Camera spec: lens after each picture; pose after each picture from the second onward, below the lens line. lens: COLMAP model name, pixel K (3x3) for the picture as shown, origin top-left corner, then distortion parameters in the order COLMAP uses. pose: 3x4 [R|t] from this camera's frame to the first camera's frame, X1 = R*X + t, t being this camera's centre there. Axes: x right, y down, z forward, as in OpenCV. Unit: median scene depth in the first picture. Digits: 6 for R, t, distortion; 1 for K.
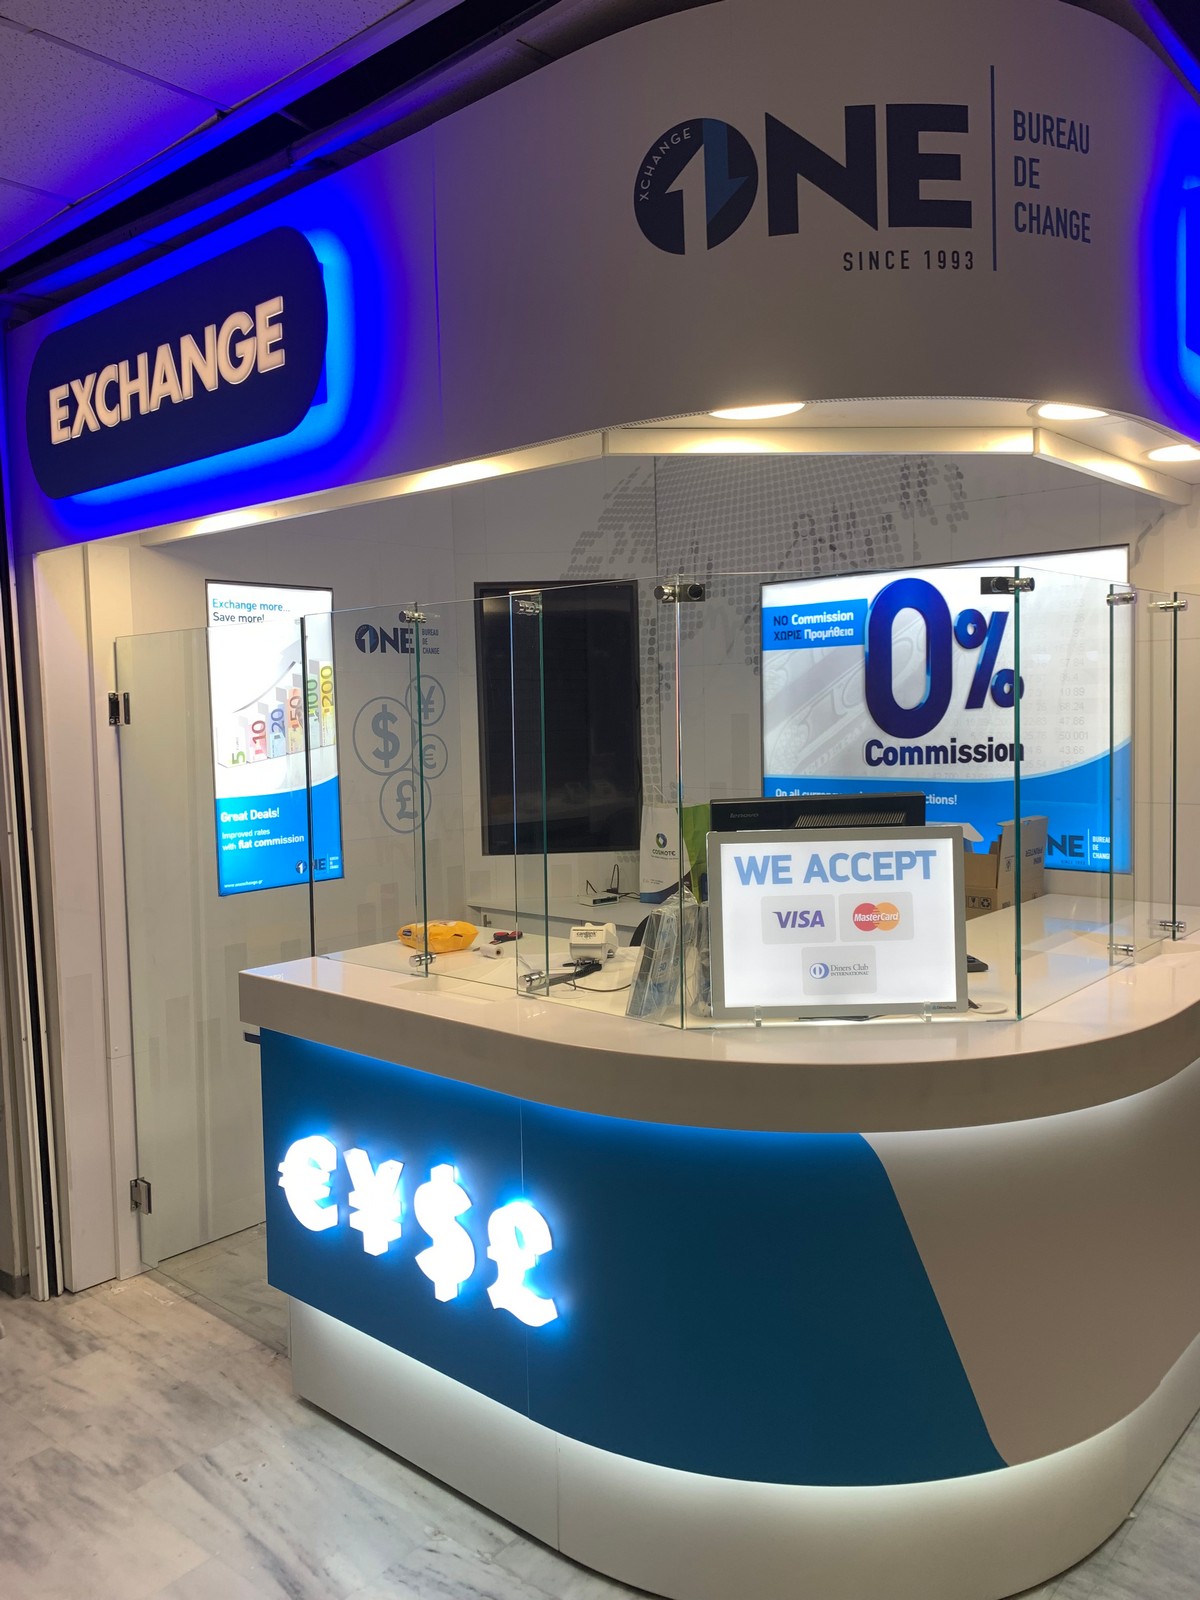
lens RADIAL K [[1205.6, 0, 596.7], [0, 1205.6, 789.3], [0, 0, 1]] dist [0.071200, -0.103628]
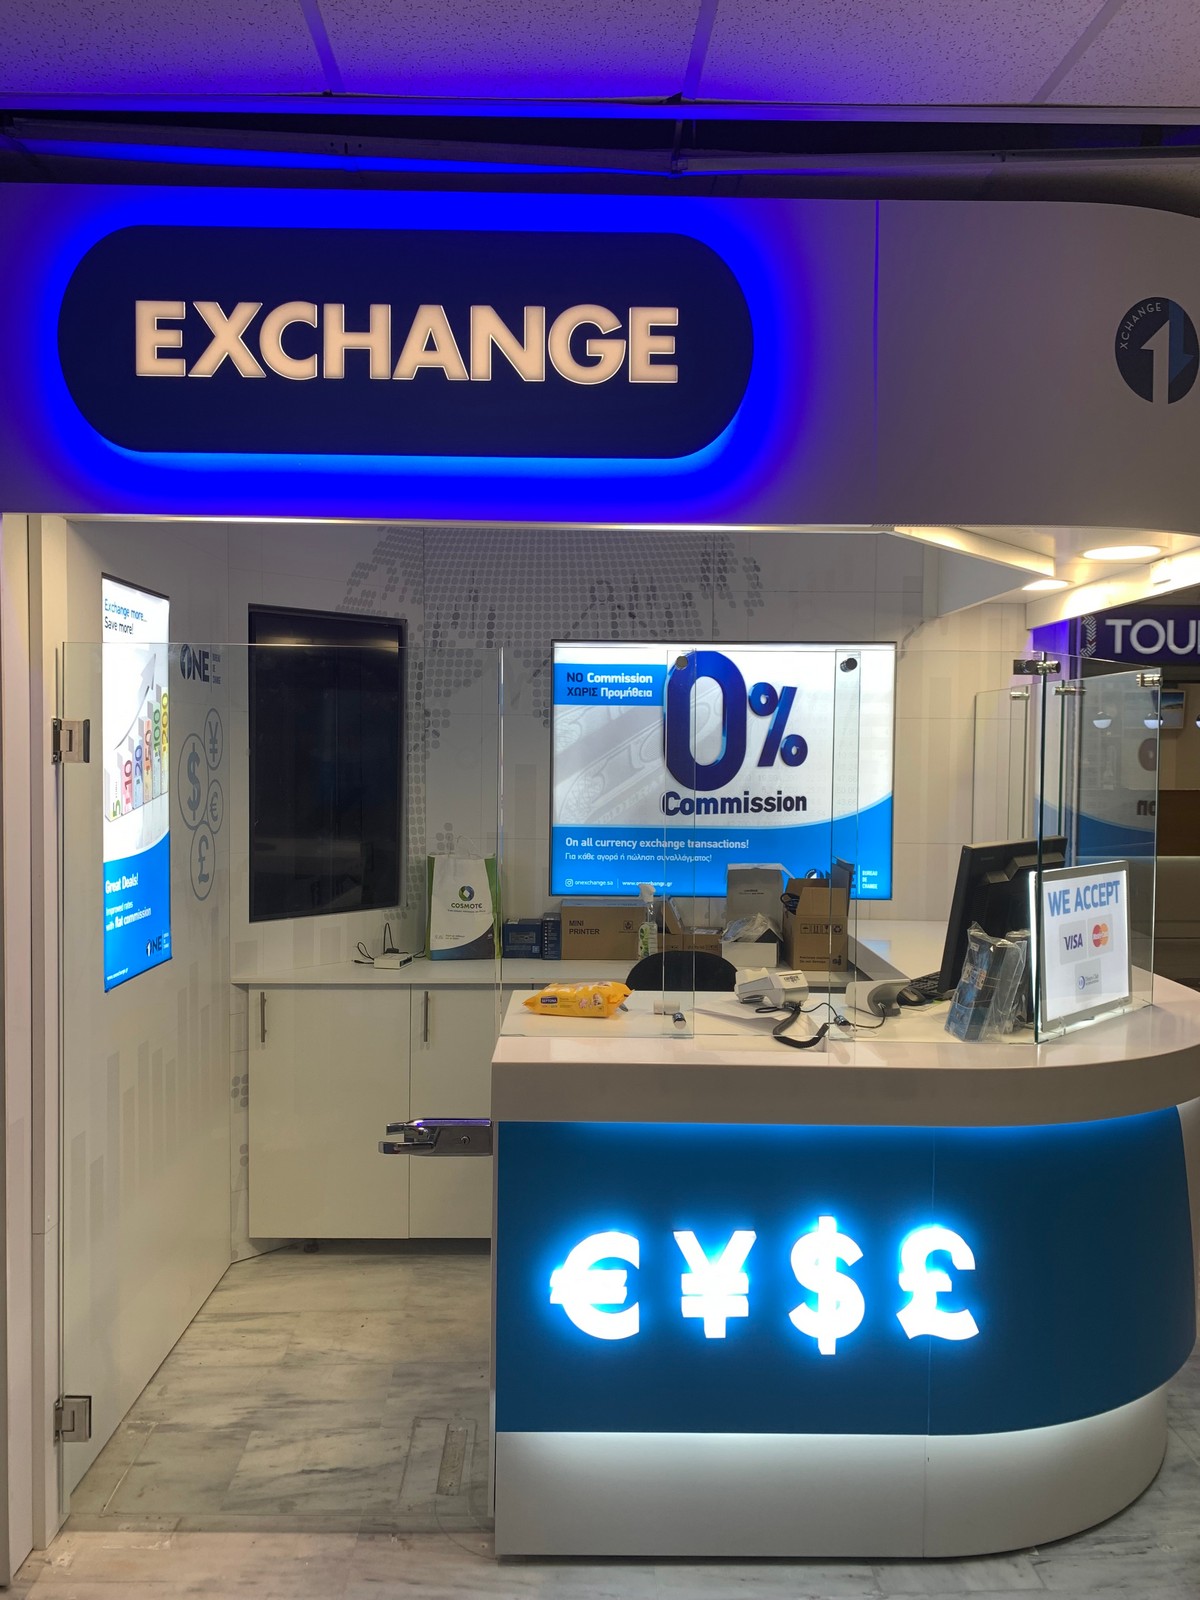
lens RADIAL K [[1196.1, 0, 583.8], [0, 1196.1, 799.4], [0, 0, 1]] dist [0.010467, -0.008648]
pose [[0.745440, 0.004564, 0.666557, -0.579366], [0.016258, 0.999555, -0.025027, -0.007961], [-0.666374, 0.029493, 0.745034, 0.243837]]
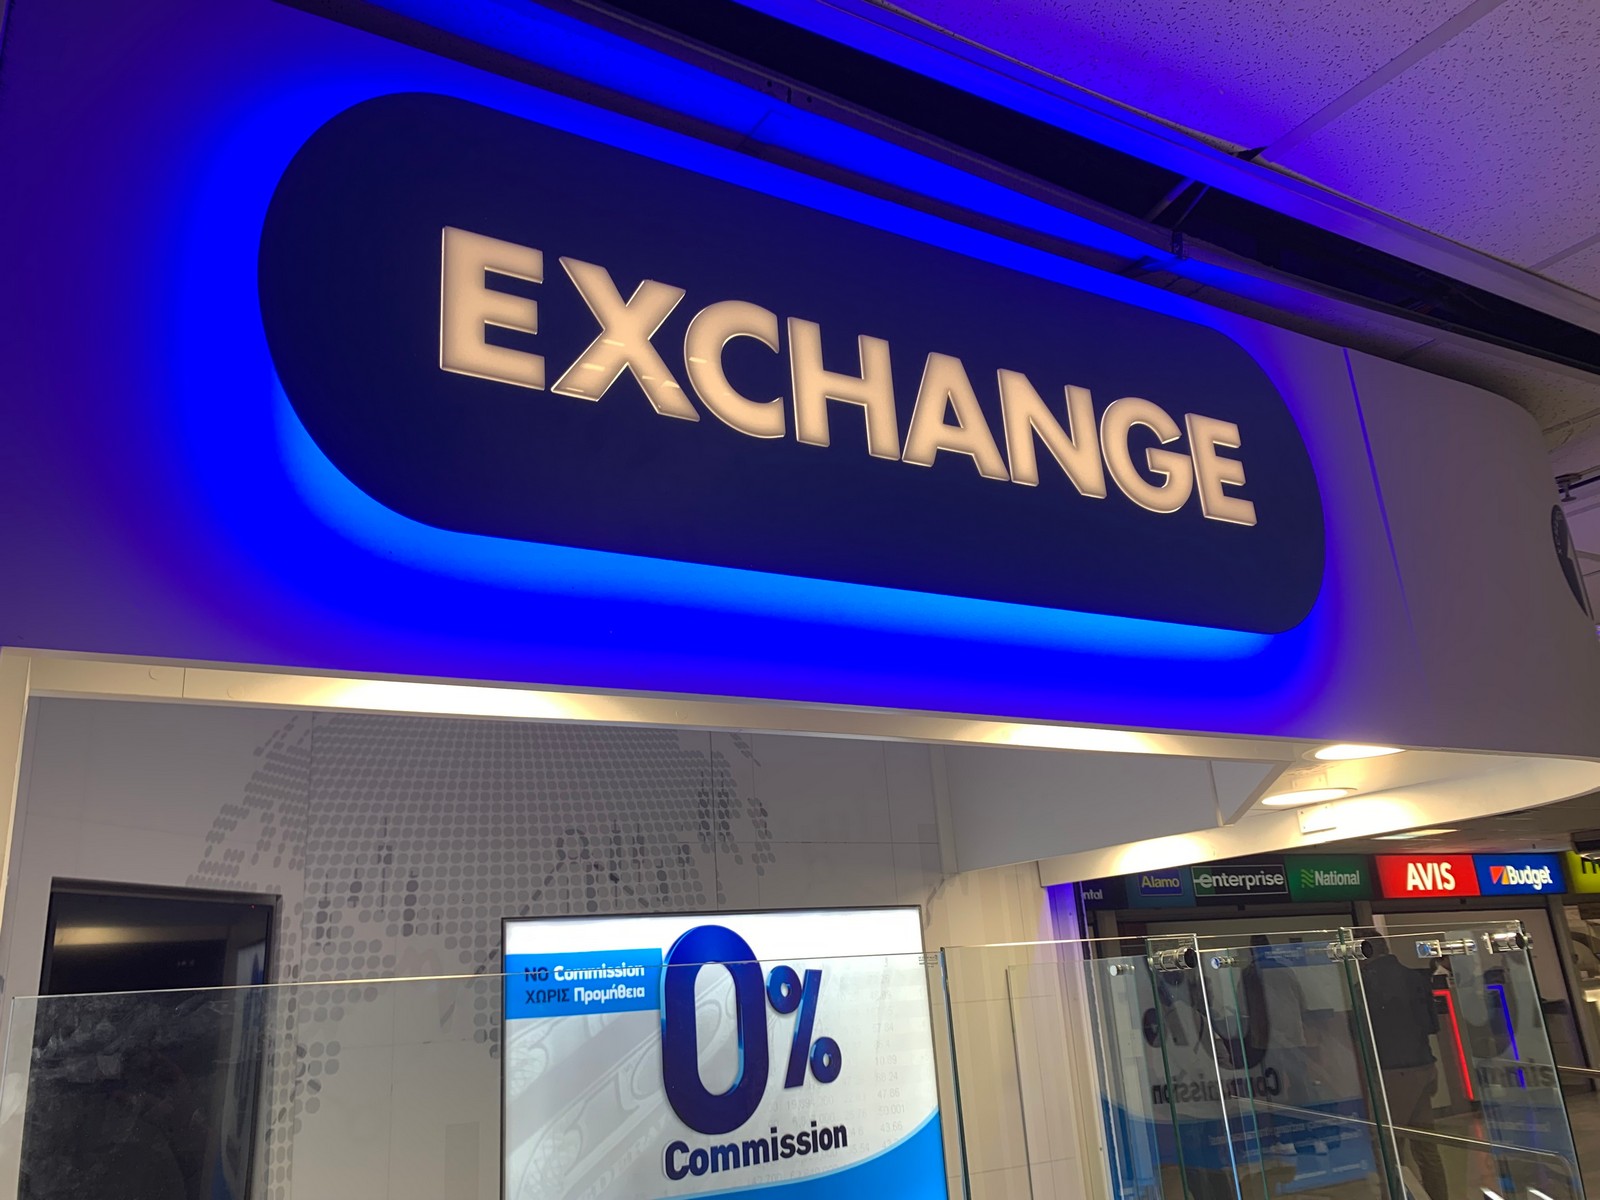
lens RADIAL K [[1222.6, 0, 791.3], [0, 1222.6, 596.2], [0, 0, 1]] dist [0.113369, -0.326197]
pose [[0.321913, 0.295065, 0.899616, -0.554822], [0.119584, 0.929913, -0.347794, -0.083355], [-0.939187, 0.219539, 0.264066, 0.676642]]
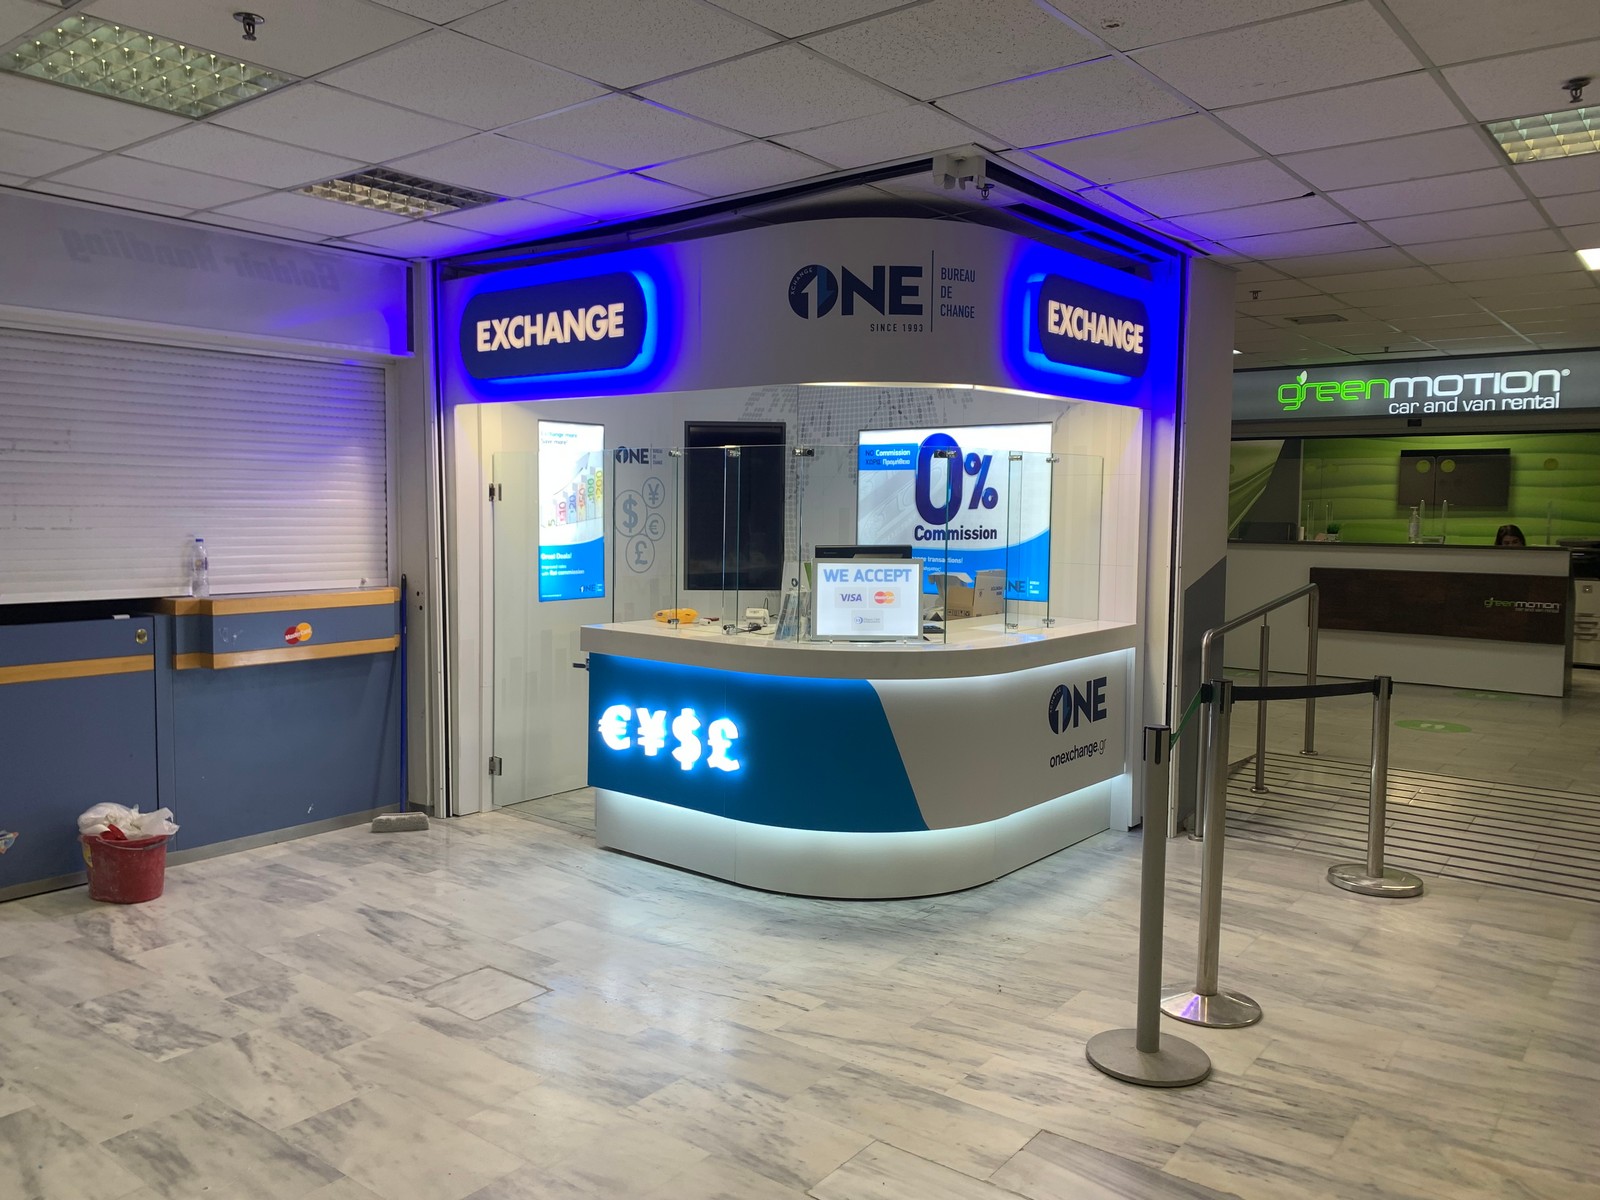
lens RADIAL K [[1187.2, 0, 777.8], [0, 1187.2, 595.9], [0, 0, 1]] dist [0.117946, 0.000555]
pose [[0.998931, 0.032693, 0.032695, -0.024871], [-0.033102, 0.999379, 0.012054, 0.047025], [-0.032280, -0.013124, 0.999393, -0.708009]]
